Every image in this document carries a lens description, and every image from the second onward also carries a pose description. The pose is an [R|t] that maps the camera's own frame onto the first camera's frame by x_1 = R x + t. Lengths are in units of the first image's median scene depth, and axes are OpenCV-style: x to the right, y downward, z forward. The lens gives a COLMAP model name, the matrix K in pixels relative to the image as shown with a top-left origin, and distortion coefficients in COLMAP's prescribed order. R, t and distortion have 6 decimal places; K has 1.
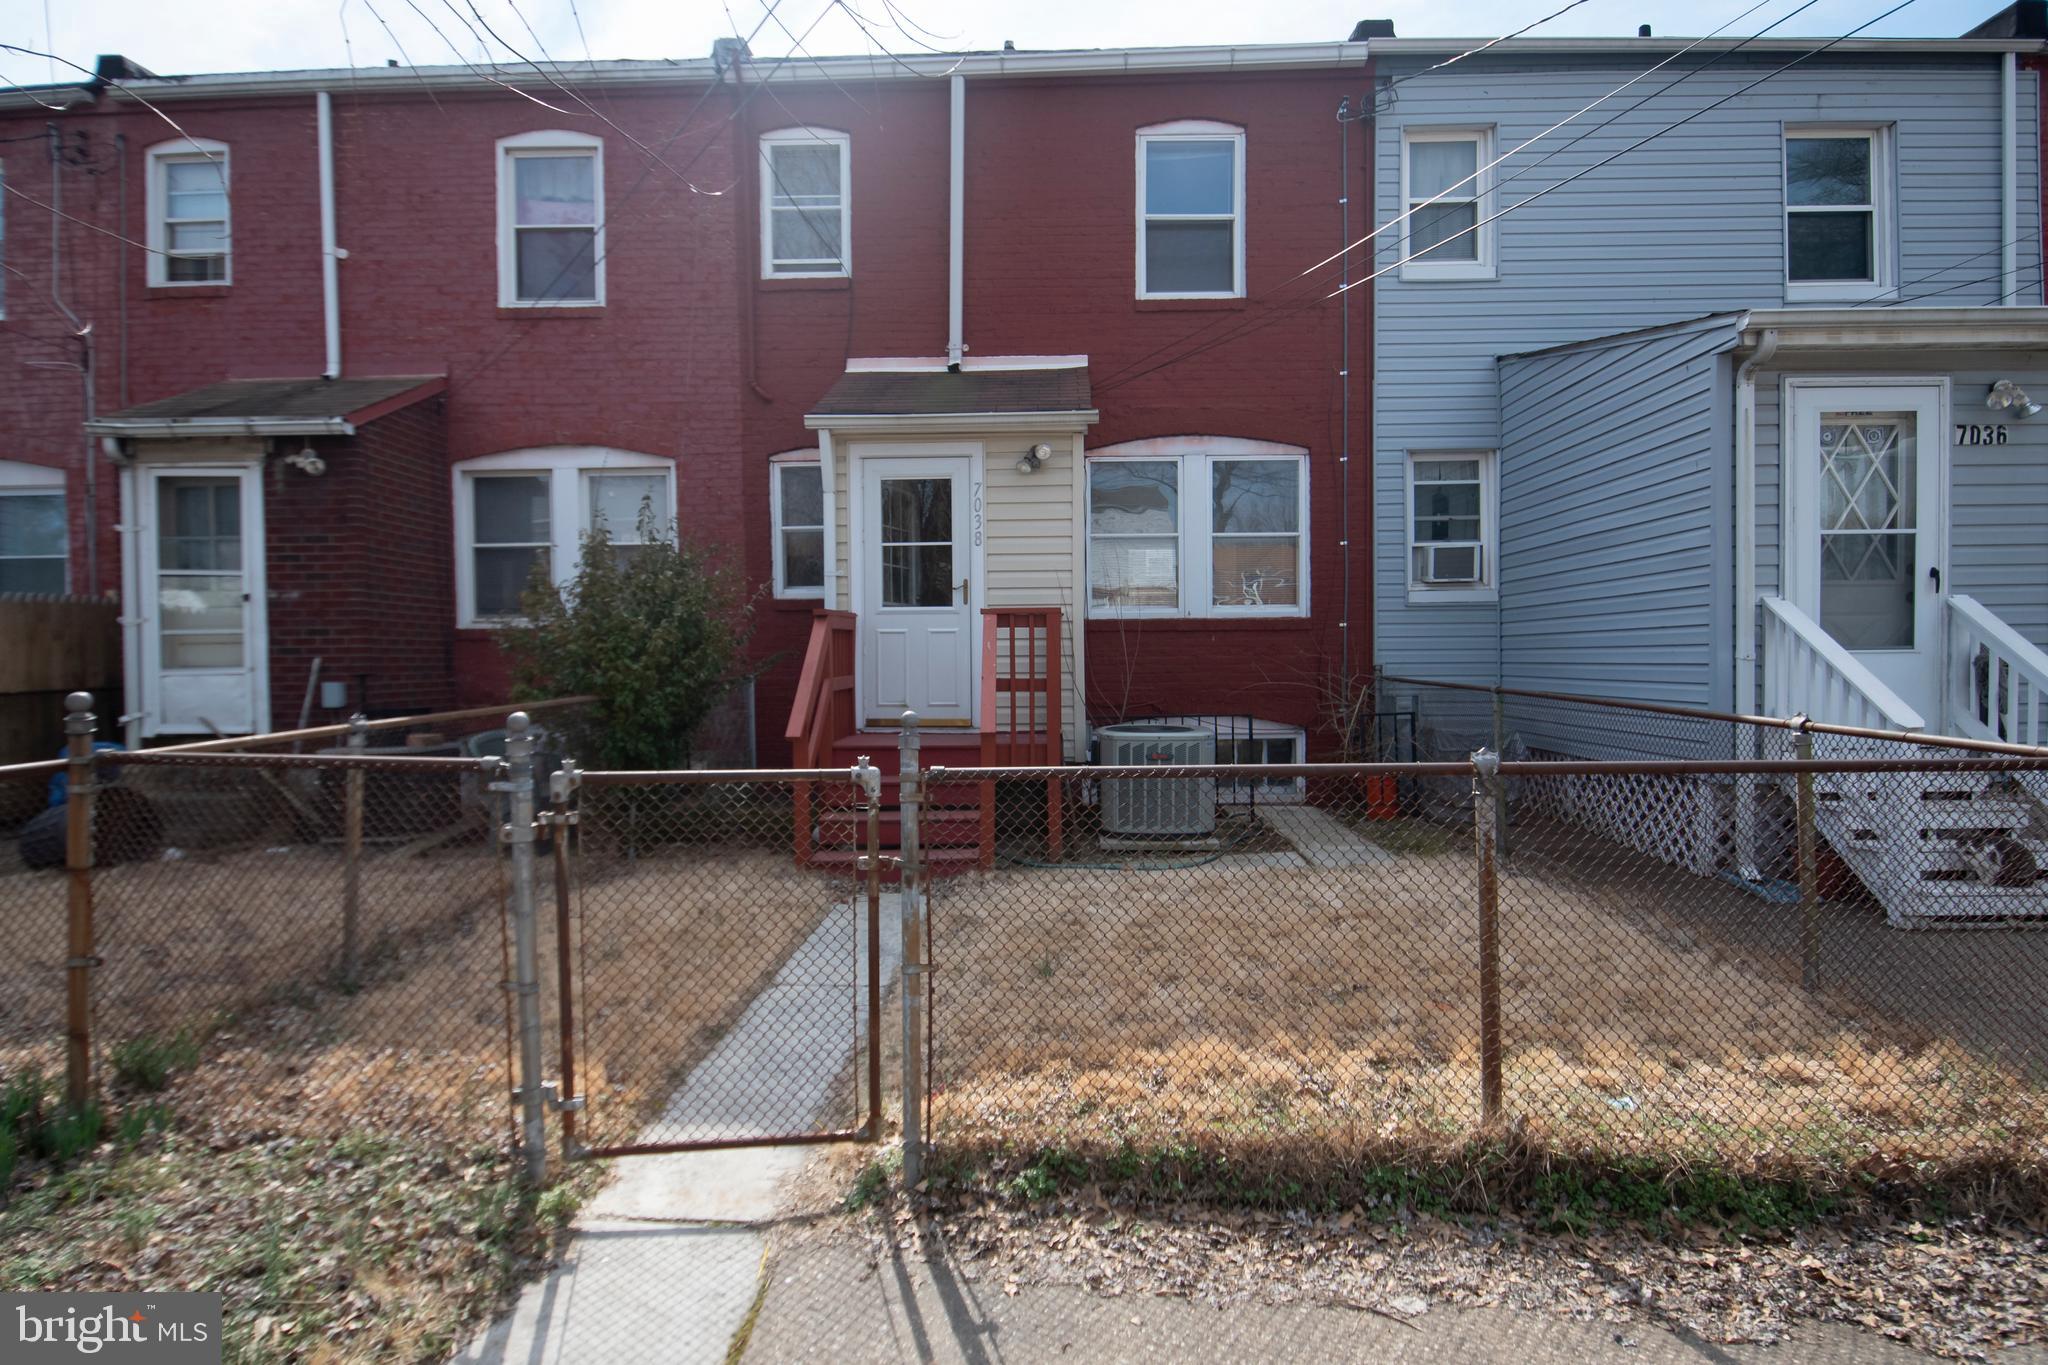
lens RADIAL K [[1093.2, 0, 1028.7], [0, 1093.2, 678.3], [0, 0, 1]] dist [0.021586, -0.027026]
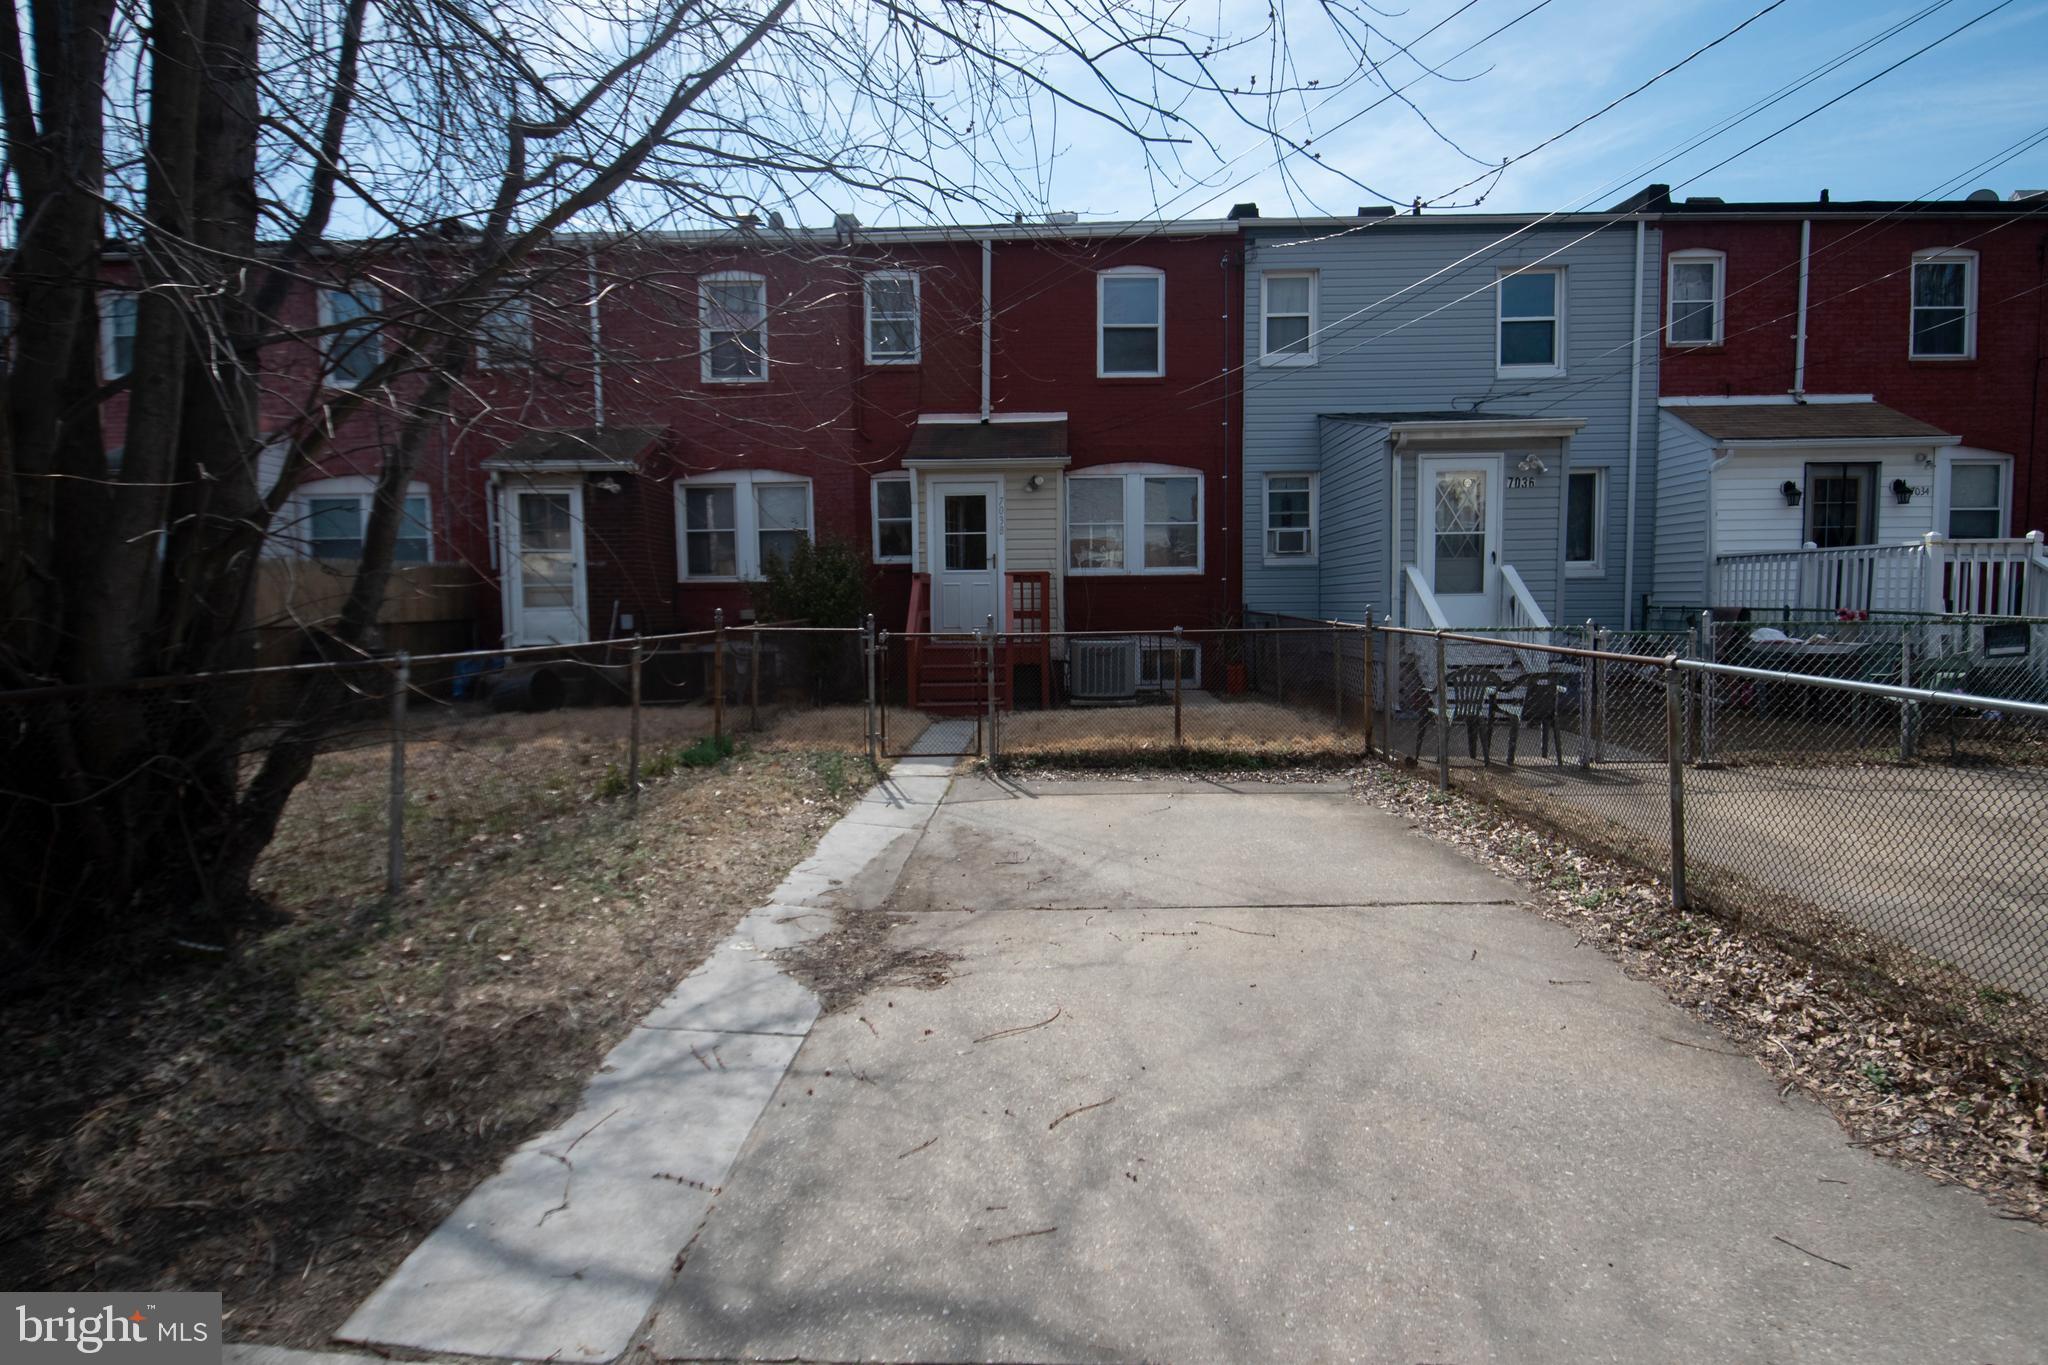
lens RADIAL K [[1093.2, 0, 1018.0], [0, 1093.2, 678.6], [0, 0, 1]] dist [0.021586, -0.027026]
pose [[0.999917, -0.001041, -0.012851, 0.001499], [0.001669, 0.998796, 0.049018, 0.020037], [0.012784, -0.049036, 0.998715, -0.693427]]
